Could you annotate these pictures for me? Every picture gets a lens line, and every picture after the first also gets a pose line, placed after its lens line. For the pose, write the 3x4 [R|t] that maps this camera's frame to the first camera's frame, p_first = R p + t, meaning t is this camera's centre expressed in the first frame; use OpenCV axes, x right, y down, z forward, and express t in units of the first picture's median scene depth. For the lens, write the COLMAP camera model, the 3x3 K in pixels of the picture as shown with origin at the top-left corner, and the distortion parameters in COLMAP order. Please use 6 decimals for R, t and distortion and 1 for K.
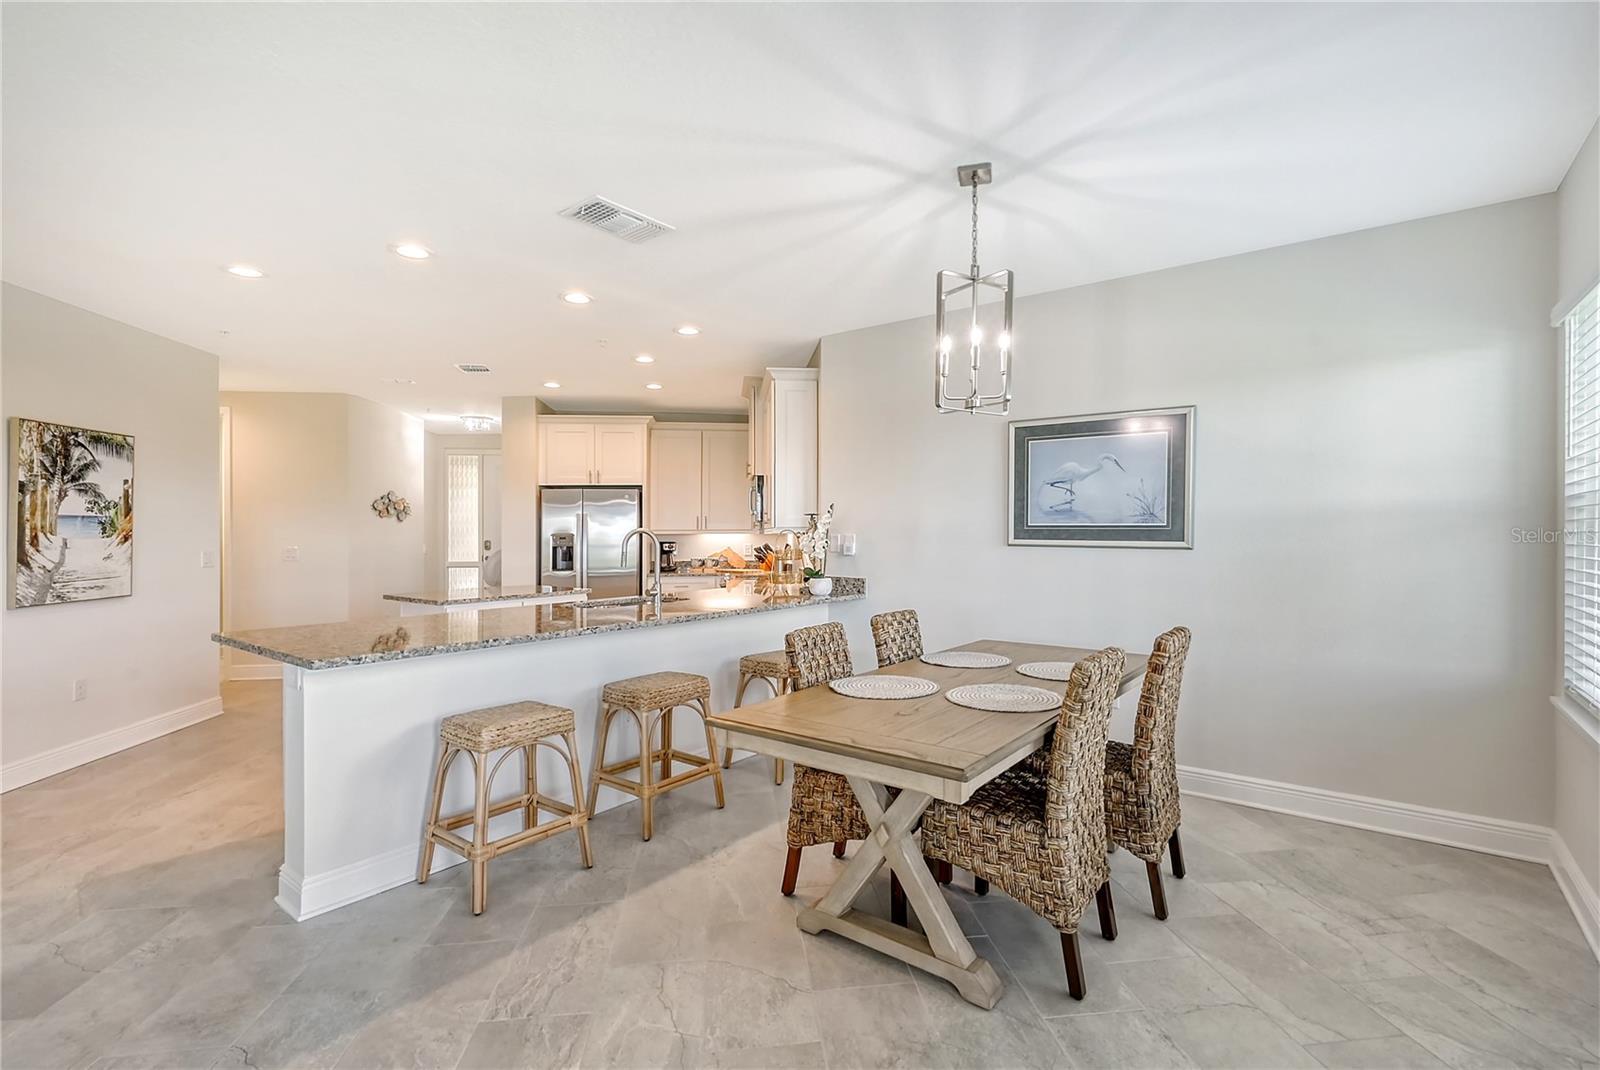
lens RADIAL K [[724.7, 0, 822.1], [0, 724.7, 527.7], [0, 0, 1]] dist [0.005279, -0.006027]
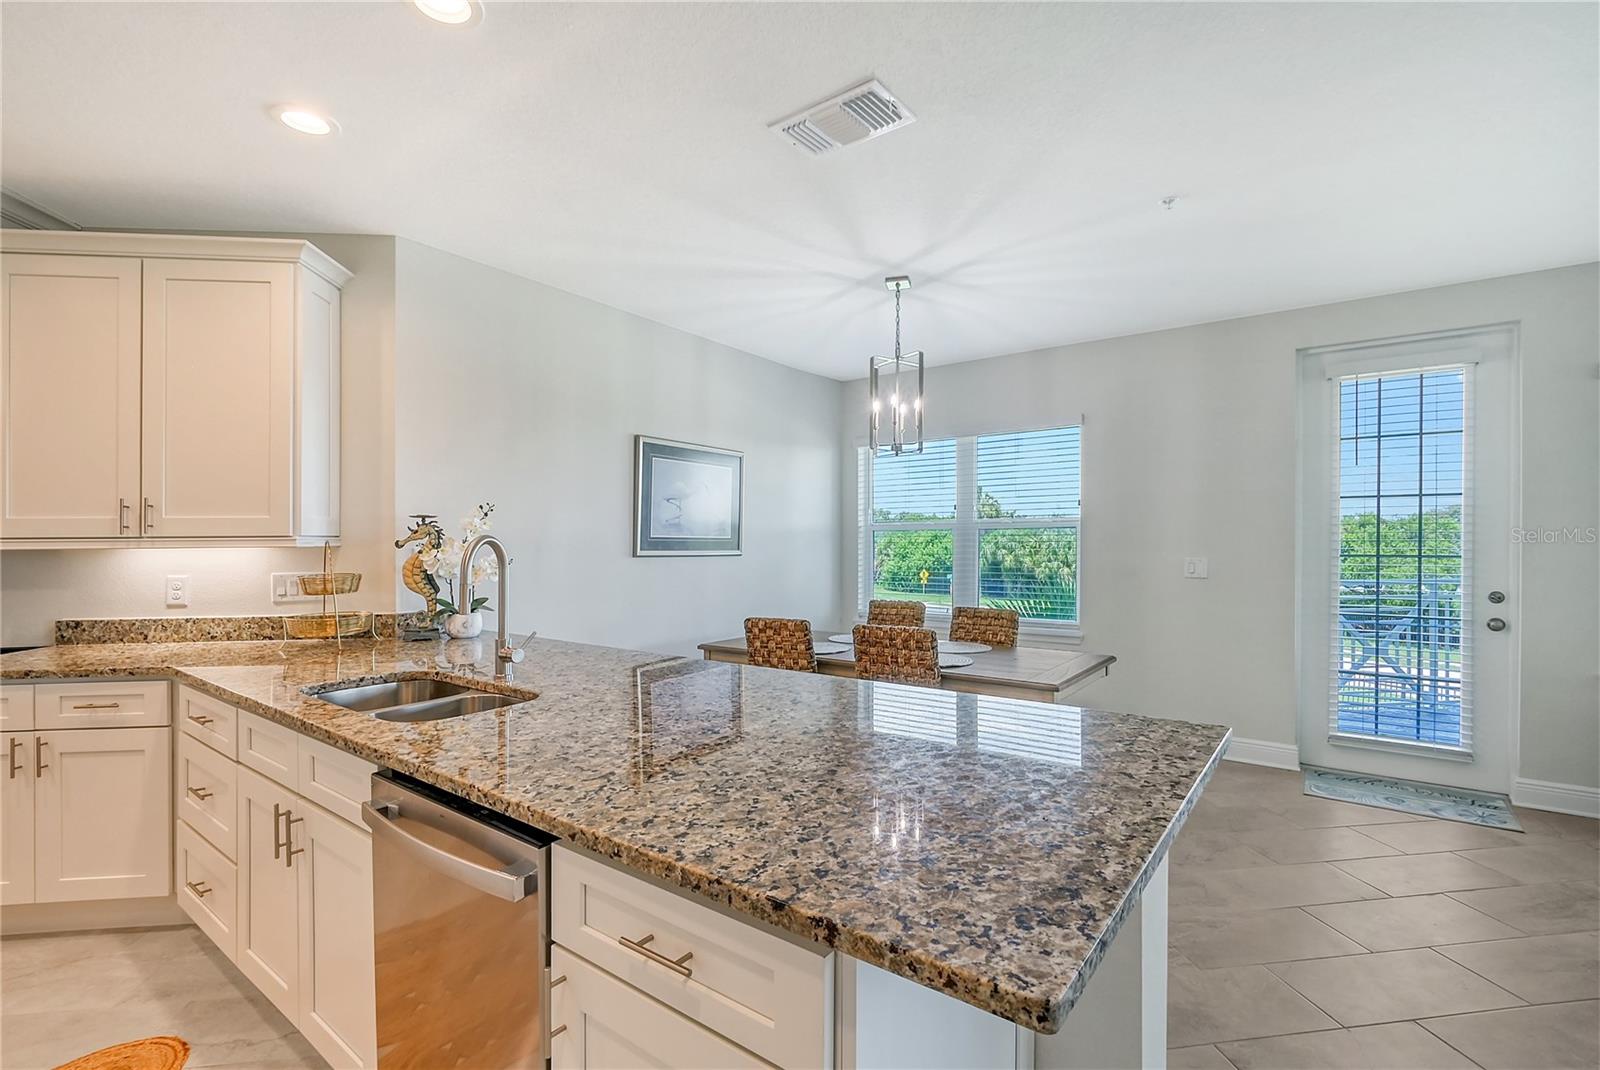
lens RADIAL K [[724.7, 0, 807.3], [0, 724.7, 537.0], [0, 0, 1]] dist [0.005279, -0.006027]
pose [[-0.001738, 0.010402, 0.999944, -0.761821], [0.001073, 0.999945, -0.010401, 0.007649], [-0.999998, 0.001055, -0.001749, 0.764150]]
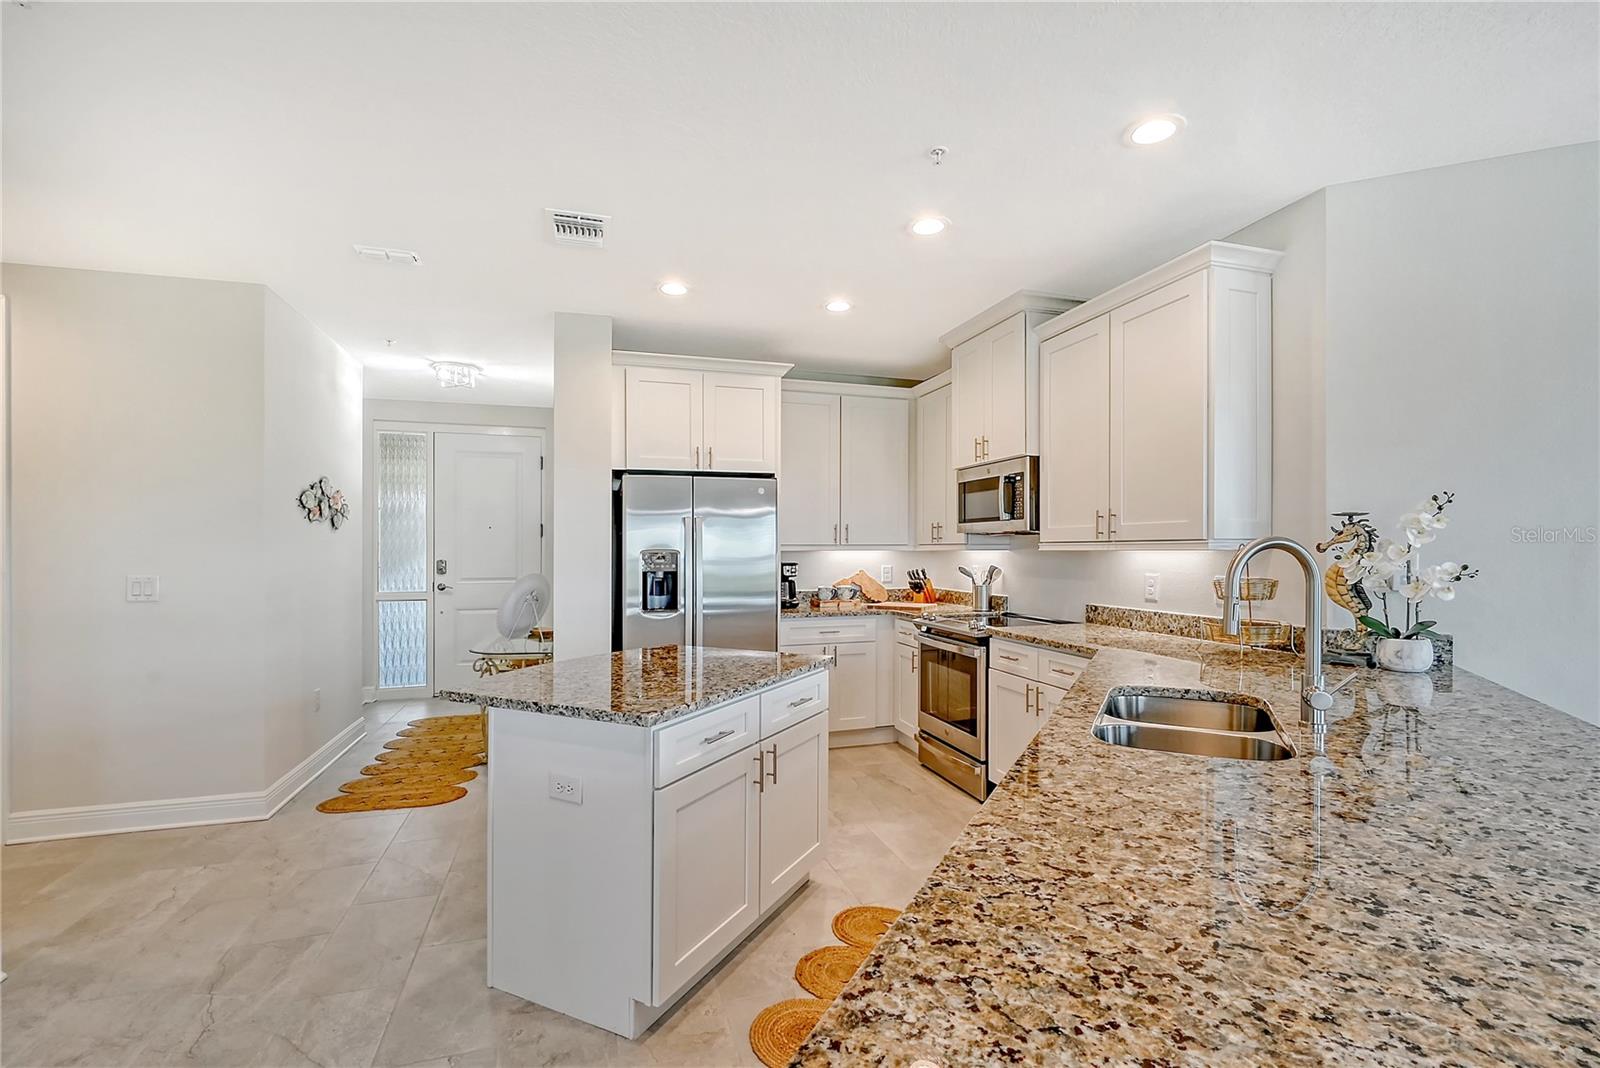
lens RADIAL K [[717.7, 0, 814.8], [0, 717.7, 552.3], [0, 0, 1]] dist [-0.001546, -0.004058]
pose [[0.982134, 0.002075, 0.188172, -0.570506], [-0.003908, 0.999948, 0.009371, 0.006510], [-0.188143, -0.009939, 0.982091, 0.650435]]
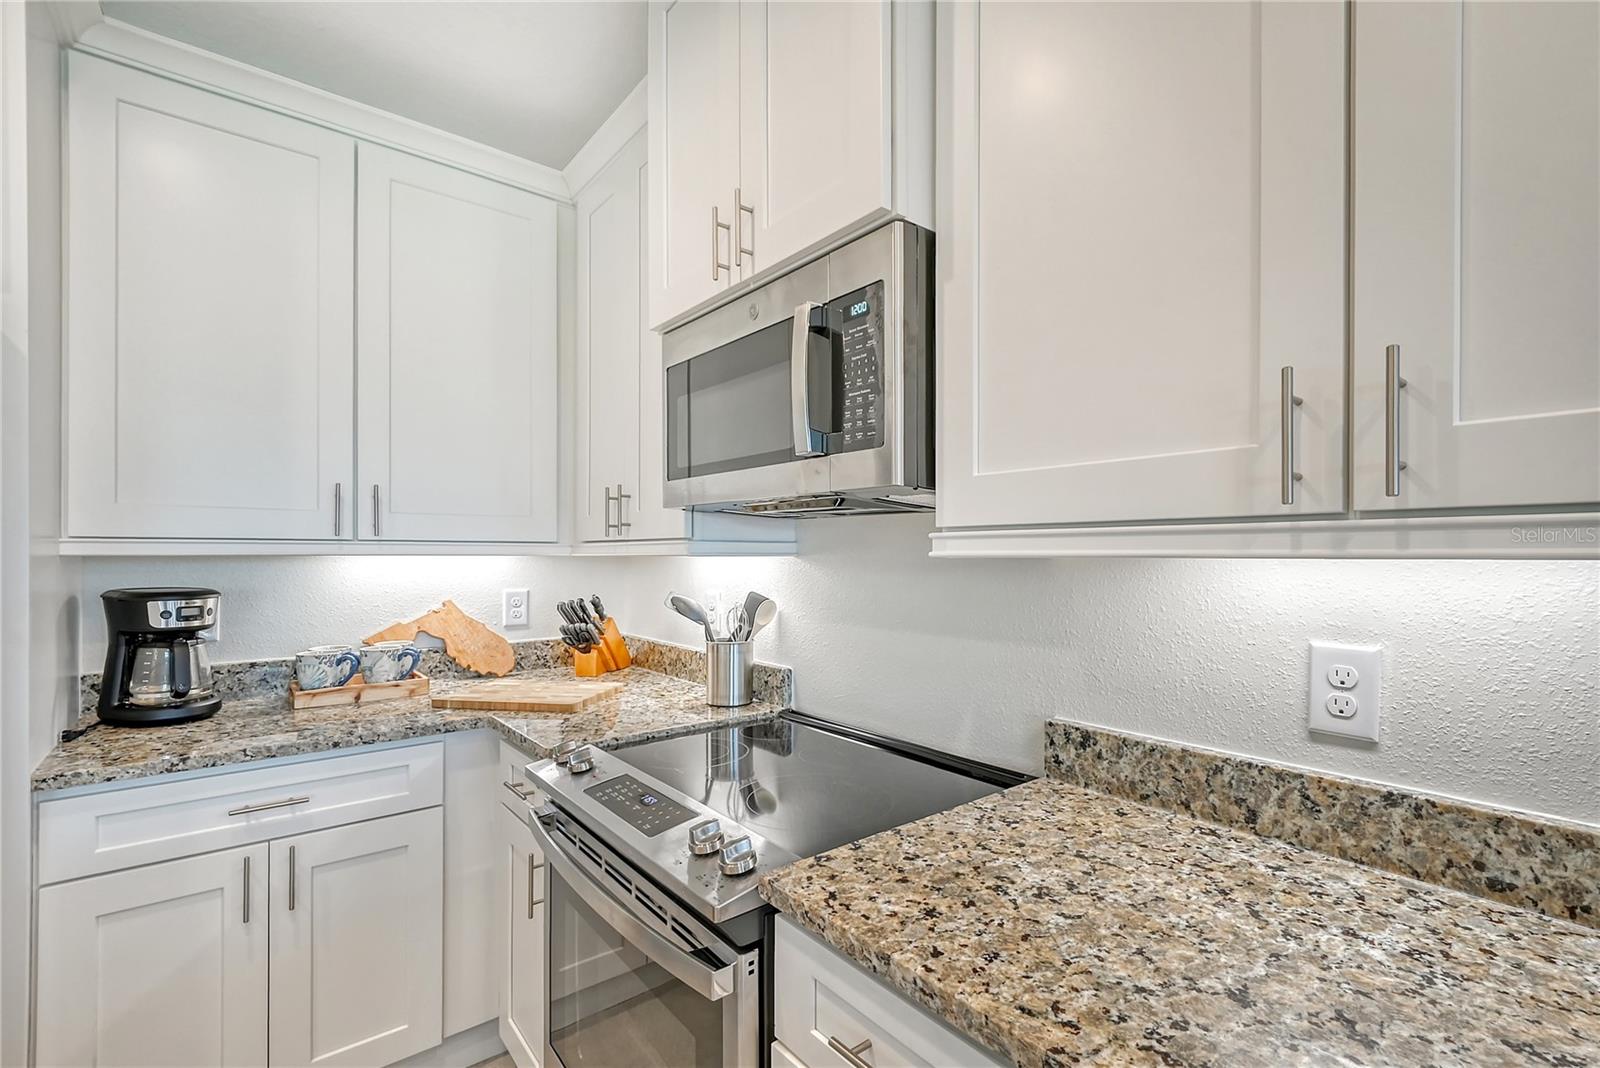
lens RADIAL K [[717.7, 0, 812.3], [0, 717.7, 551.2], [0, 0, 1]] dist [-0.001546, -0.004058]
pose [[0.852427, 0.005525, 0.522817, -0.293211], [-0.007572, 0.999970, 0.001778, 0.009270], [-0.522791, -0.005474, 0.852443, 1.294022]]
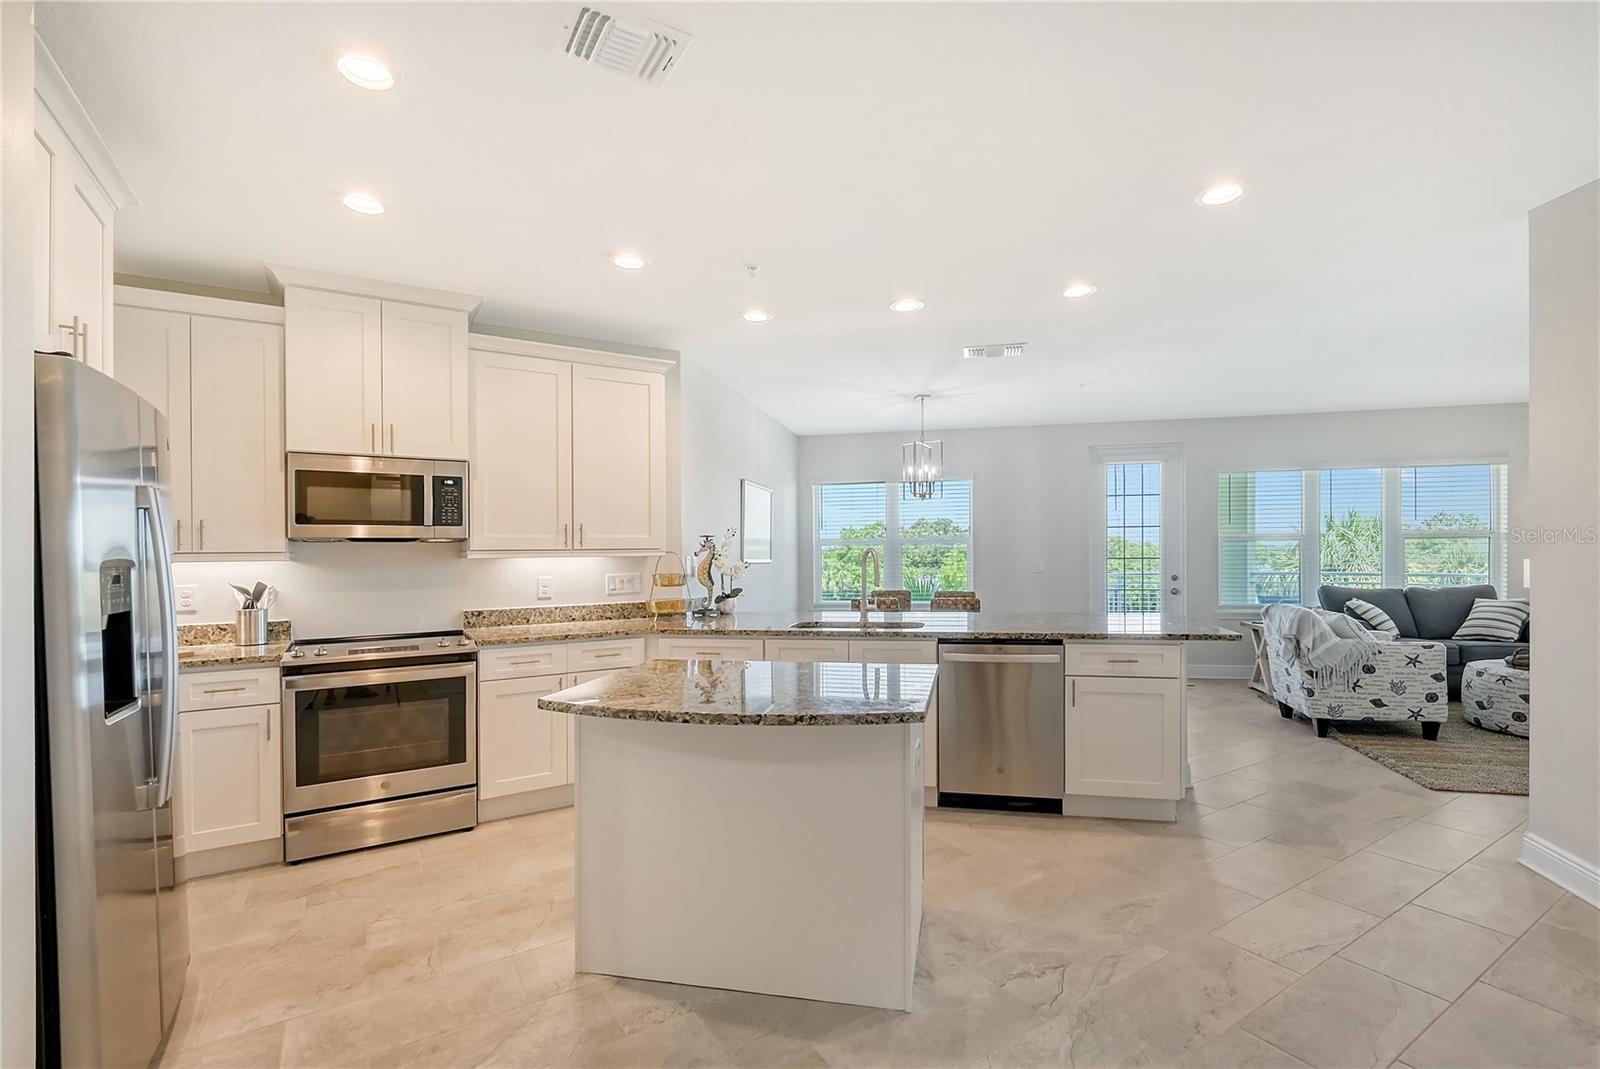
lens RADIAL K [[724.7, 0, 825.9], [0, 724.7, 561.1], [0, 0, 1]] dist [0.005279, -0.006027]
pose [[-0.429421, 0.000015, 0.903105, -1.141102], [0.009302, 0.999947, 0.004406, 0.014723], [-0.903057, 0.010293, -0.429398, 1.483434]]
